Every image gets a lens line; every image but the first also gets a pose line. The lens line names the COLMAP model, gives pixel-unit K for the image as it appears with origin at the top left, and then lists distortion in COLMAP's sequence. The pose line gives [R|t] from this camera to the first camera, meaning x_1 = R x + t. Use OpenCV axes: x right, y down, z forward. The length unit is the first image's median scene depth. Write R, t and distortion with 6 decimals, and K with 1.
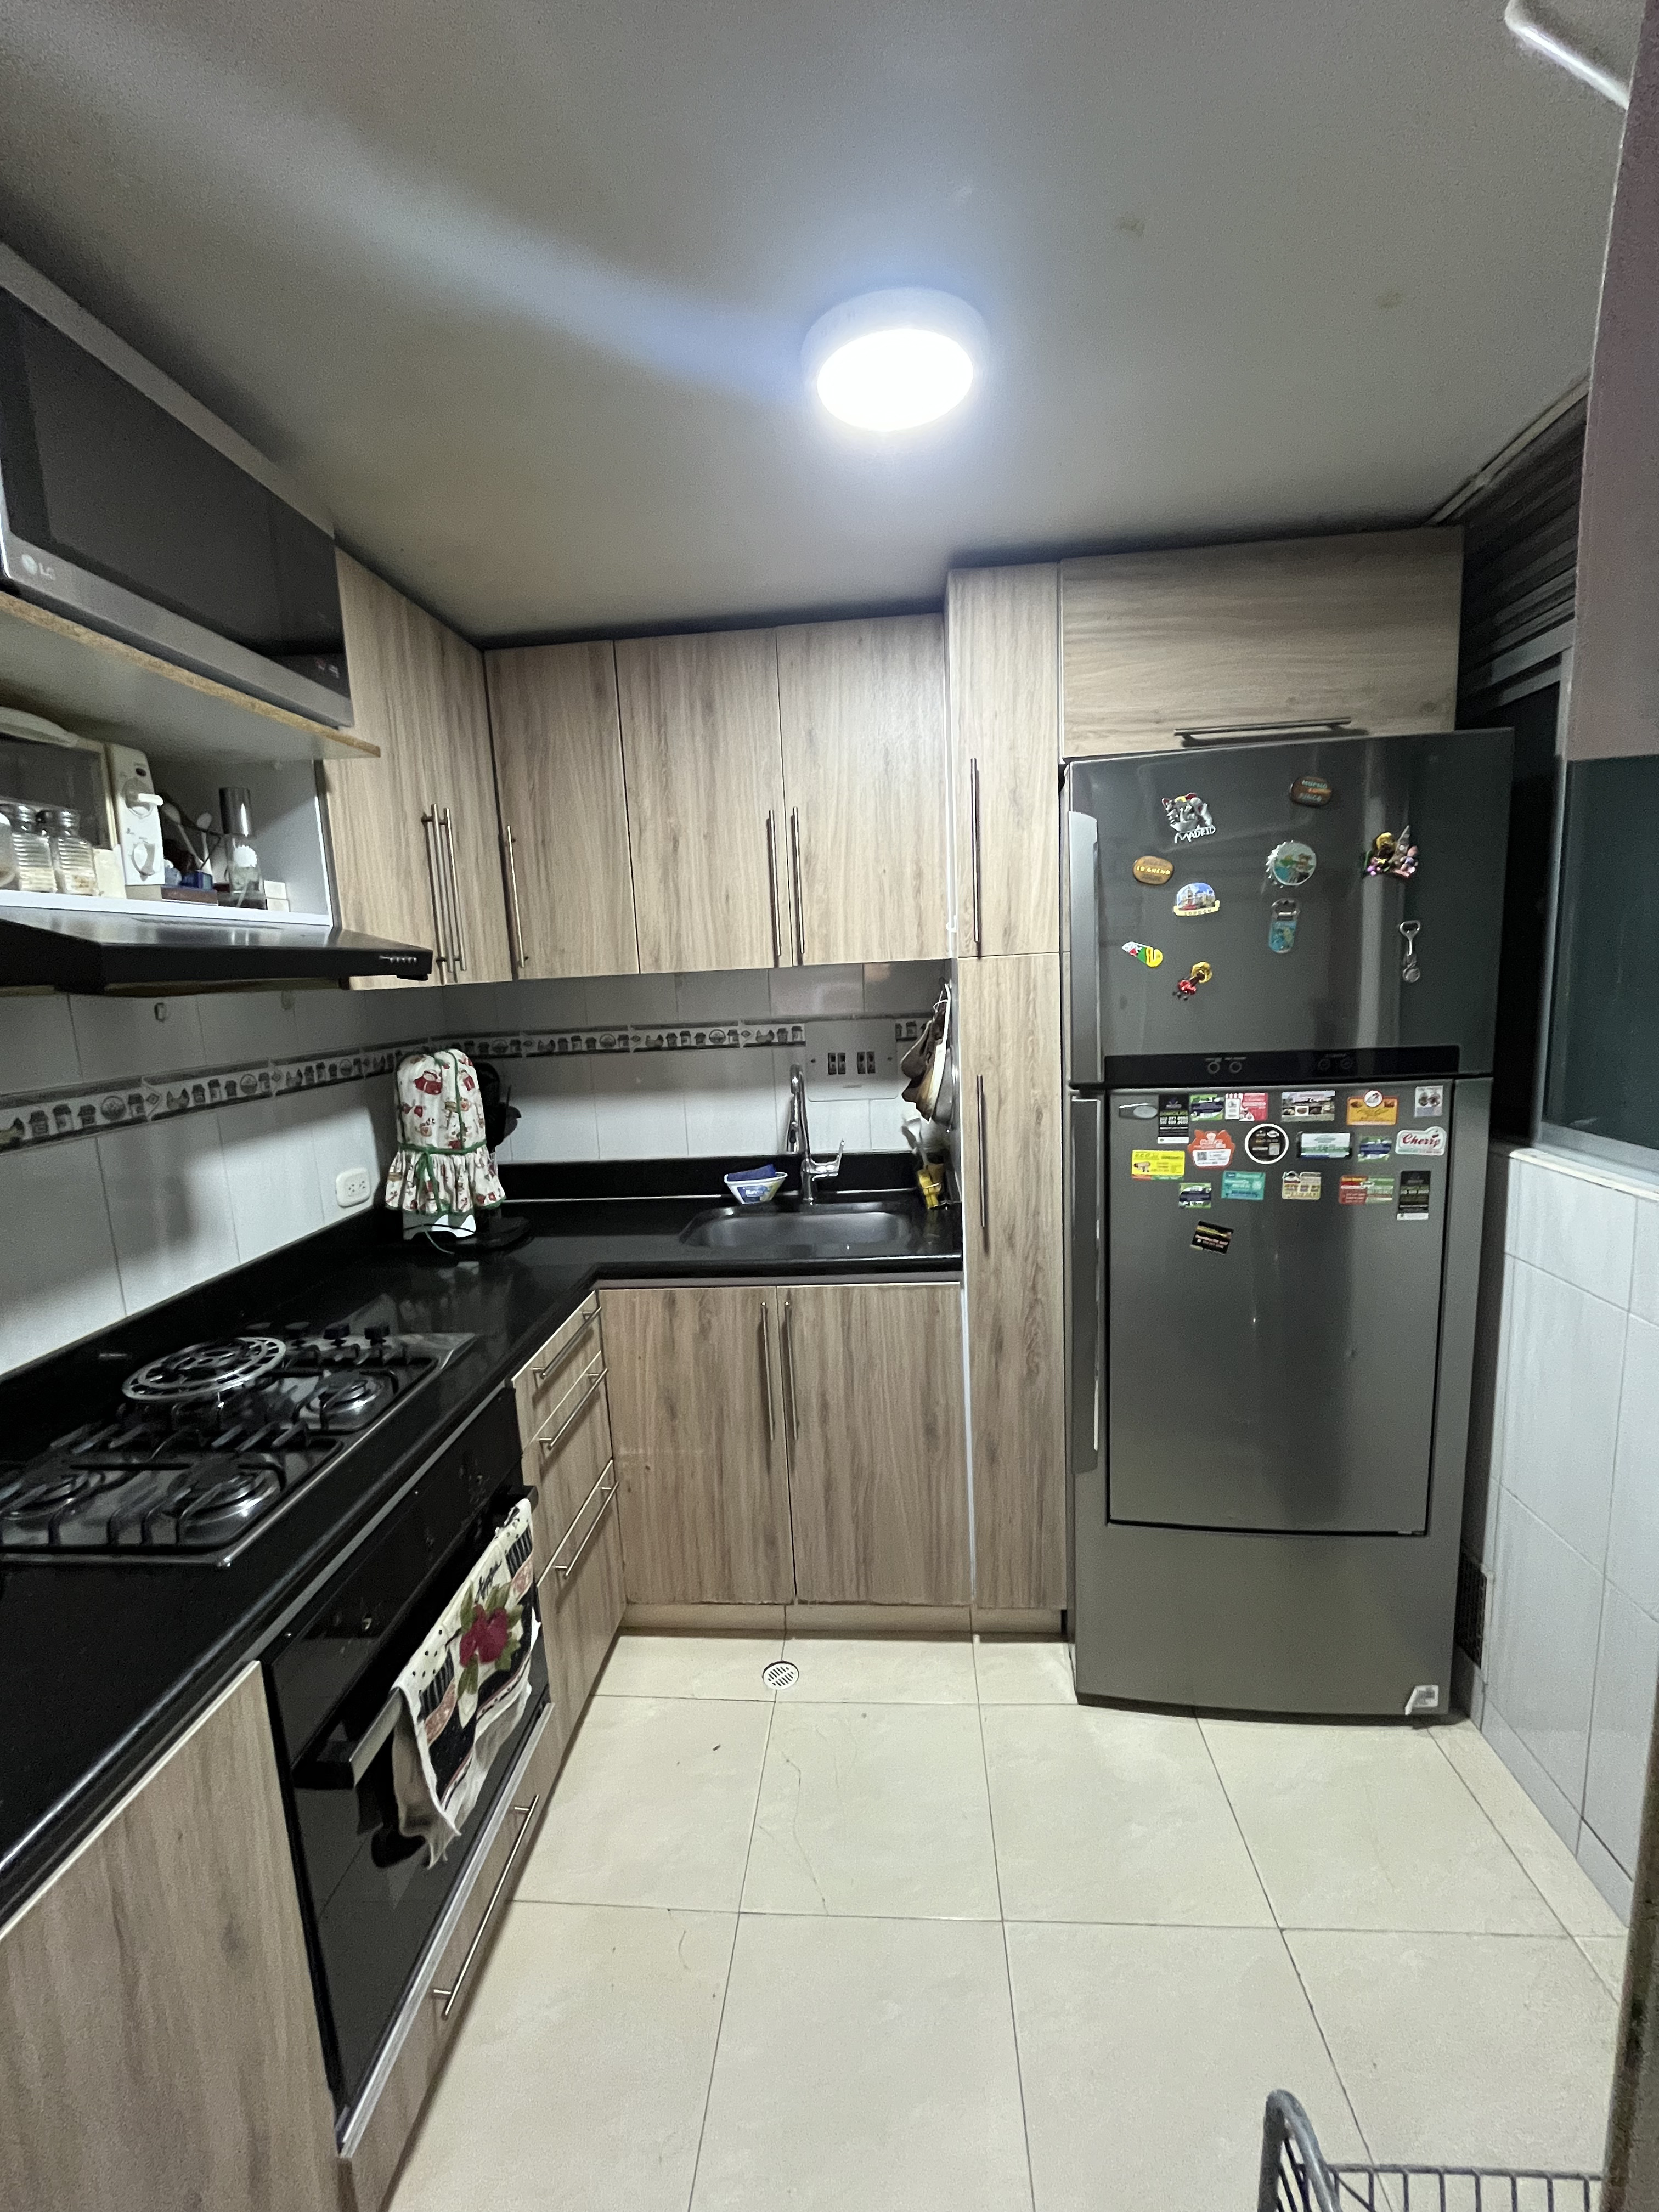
lens RADIAL K [[898.3, 0, 829.5], [0, 898.3, 1106.0], [0, 0, 1]] dist [-0.000617, -0.000286]
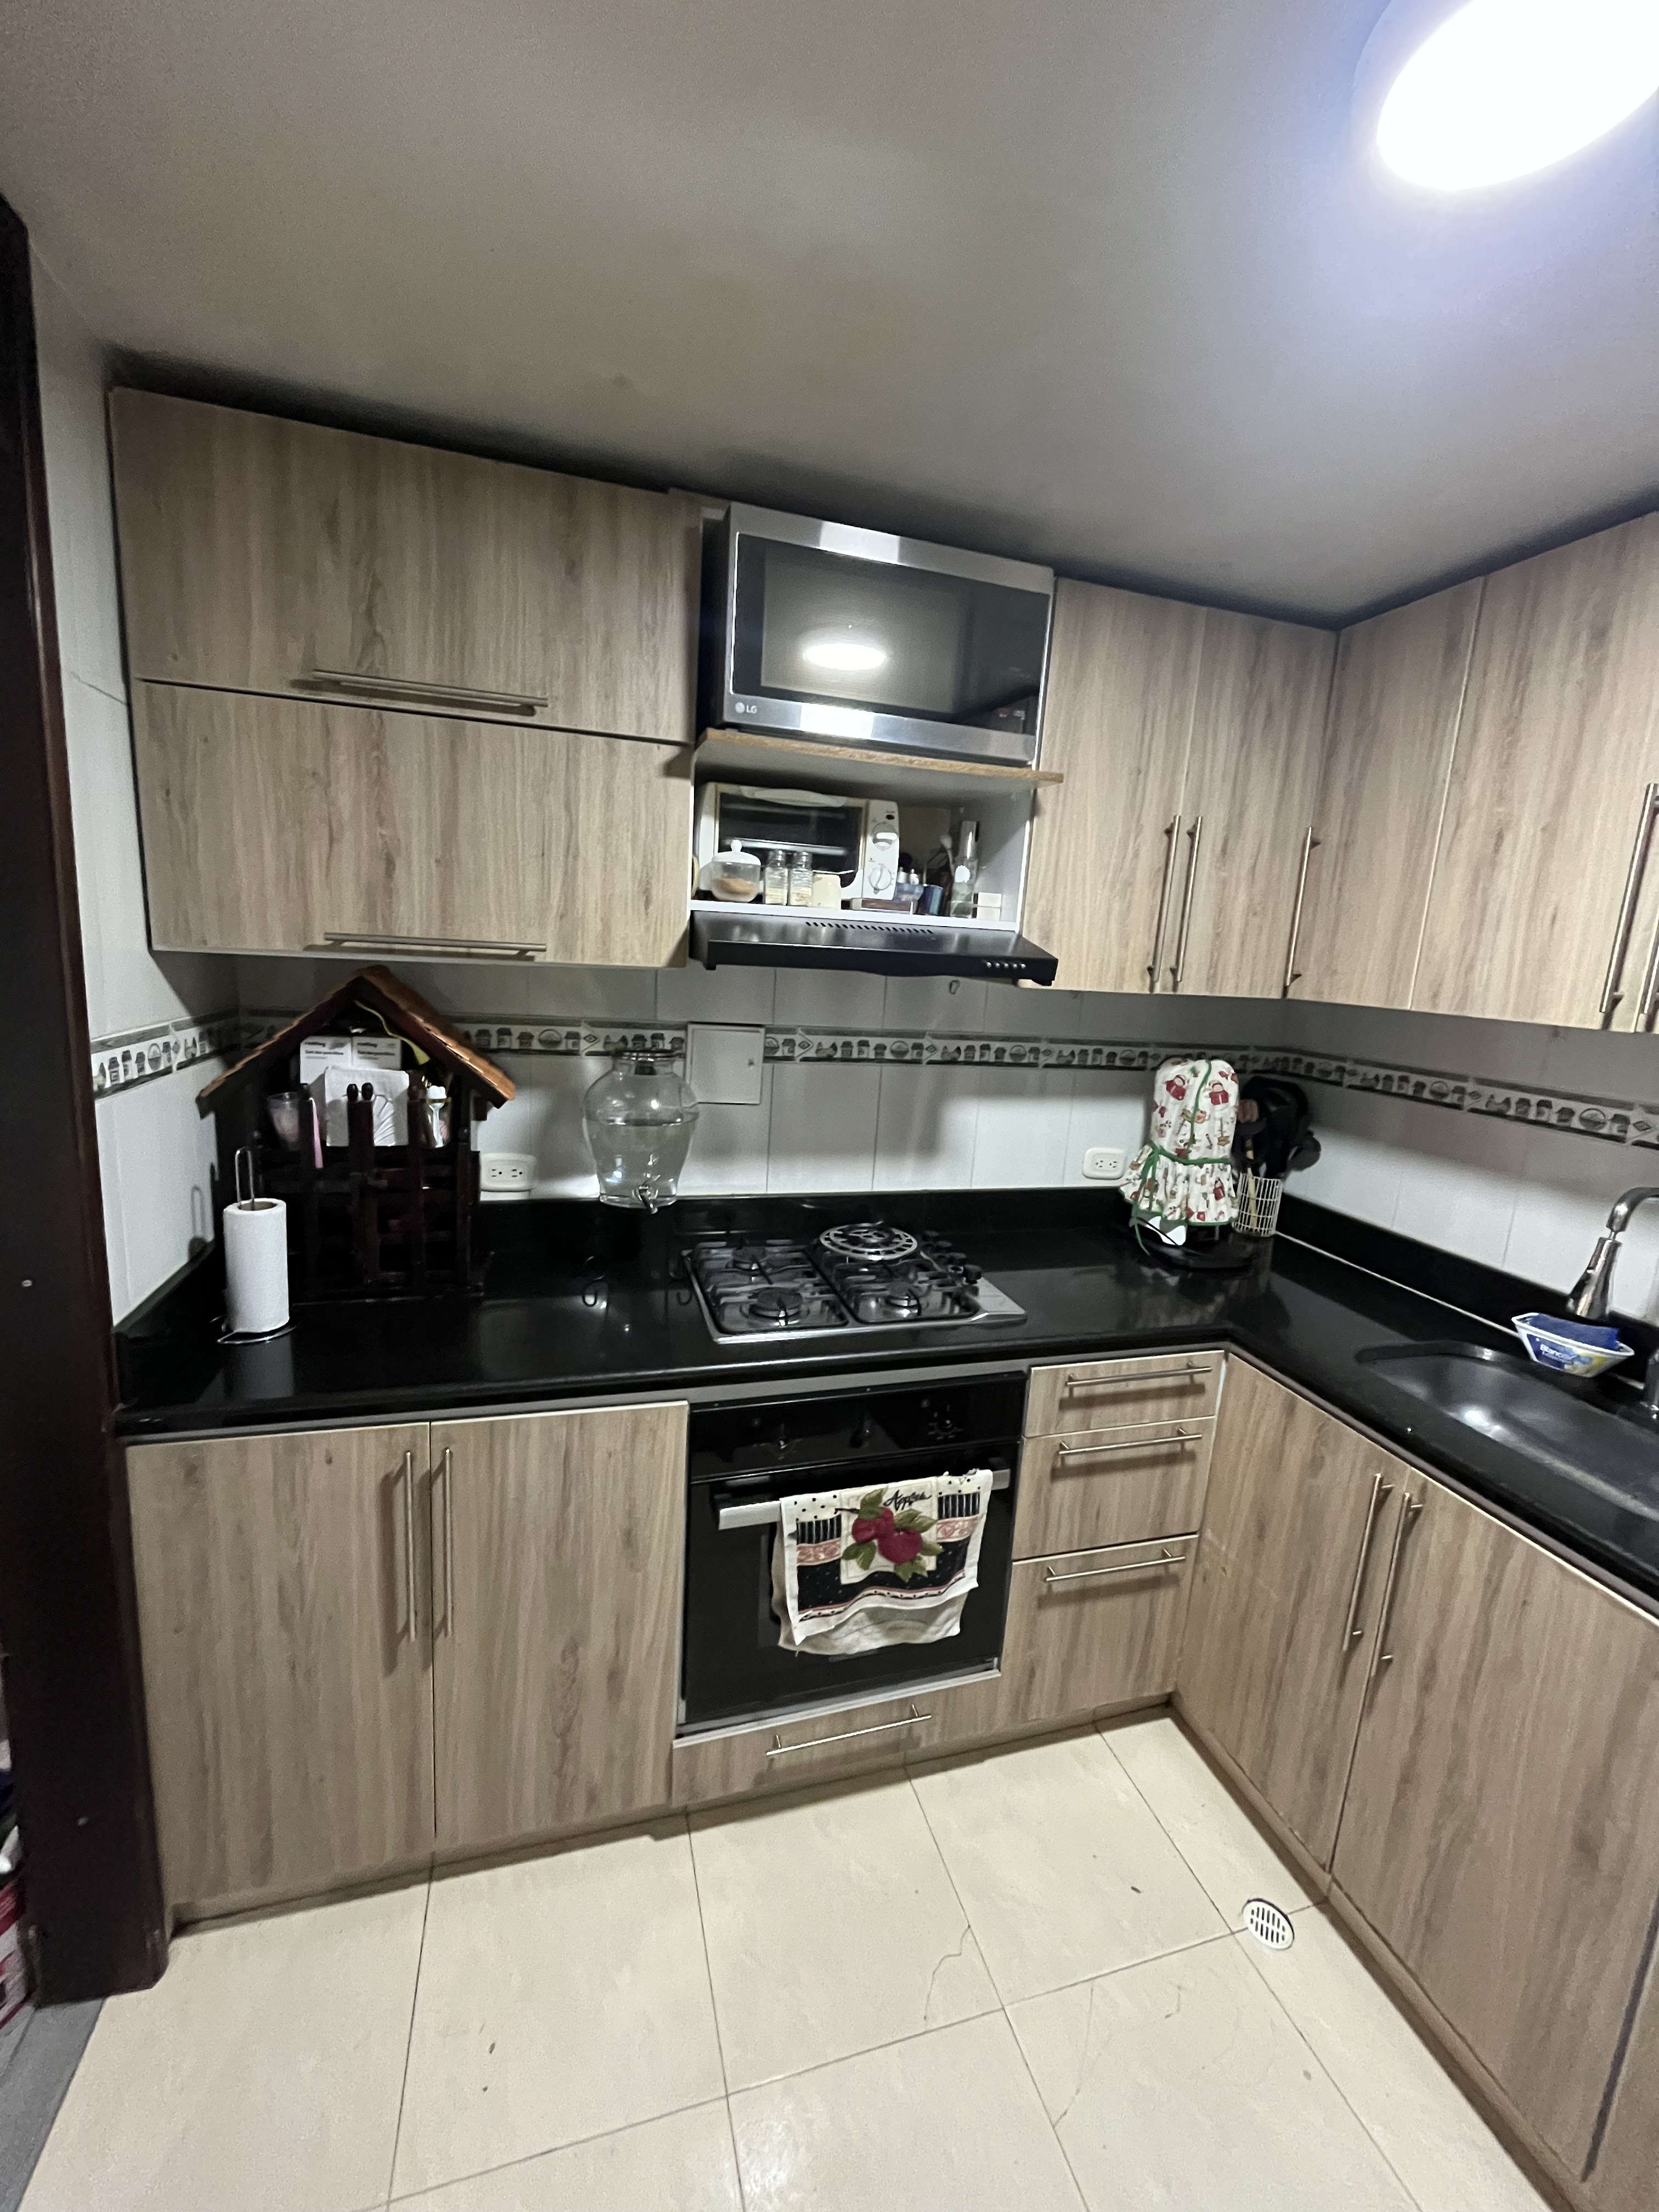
lens RADIAL K [[898.3, 0, 829.5], [0, 898.3, 1106.0], [0, 0, 1]] dist [-0.000617, -0.000286]
pose [[0.352527, 0.234152, -0.906034, 0.386554], [-0.218970, 0.961952, 0.163405, -0.096795], [0.909822, 0.140790, 0.390387, 0.285056]]
